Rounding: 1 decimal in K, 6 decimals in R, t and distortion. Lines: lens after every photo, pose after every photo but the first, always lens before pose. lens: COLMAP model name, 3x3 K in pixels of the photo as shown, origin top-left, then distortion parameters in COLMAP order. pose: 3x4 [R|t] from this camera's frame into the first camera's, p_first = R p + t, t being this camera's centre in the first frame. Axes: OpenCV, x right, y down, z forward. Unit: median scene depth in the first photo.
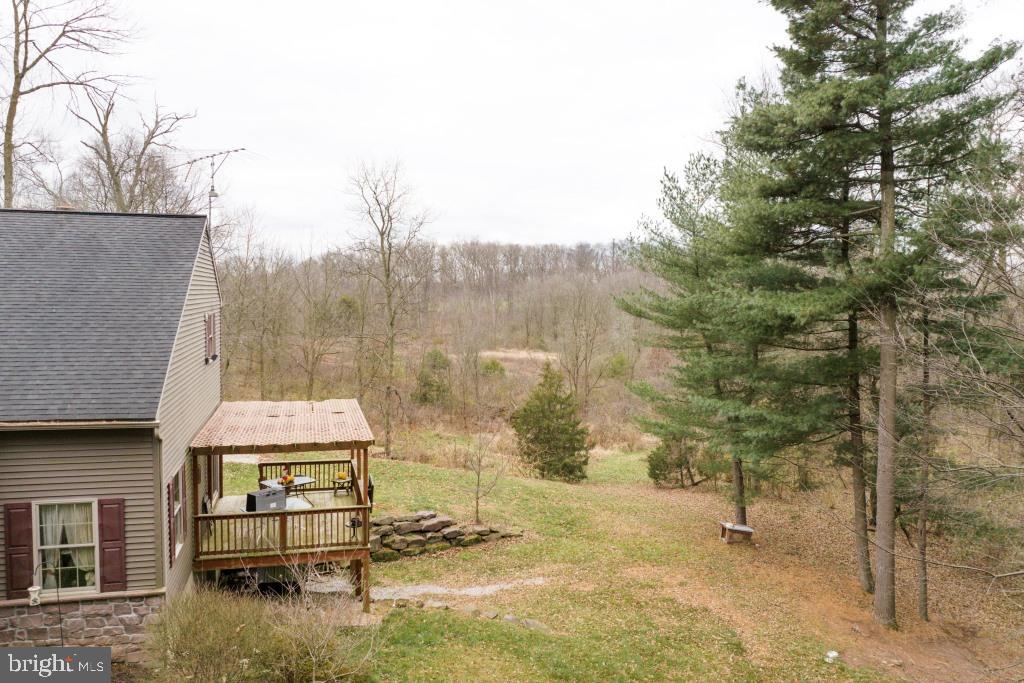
lens RADIAL K [[730.9, 0, 511.8], [0, 730.9, 323.4], [0, 0, 1]] dist [-0.042661, 0.010556]
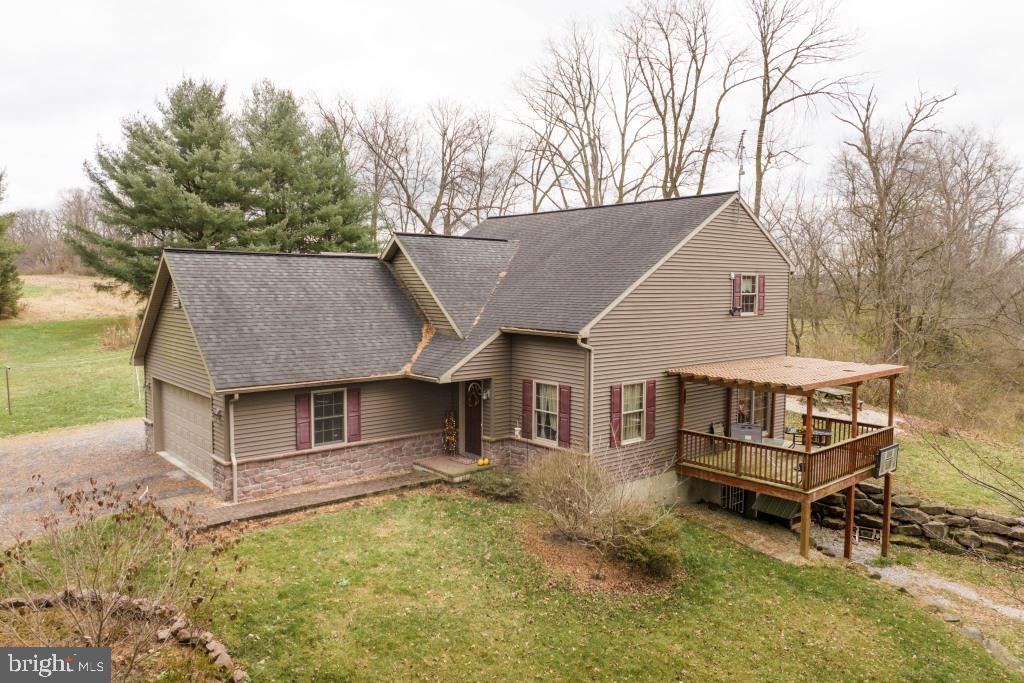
lens RADIAL K [[721.3, 0, 509.3], [0, 721.3, 306.0], [0, 0, 1]] dist [-0.051439, 0.030367]
pose [[0.428206, 0.018466, -0.903492, 0.244552], [-0.037544, 0.999292, 0.002630, 0.025683], [0.902901, 0.032794, 0.428596, 0.080069]]
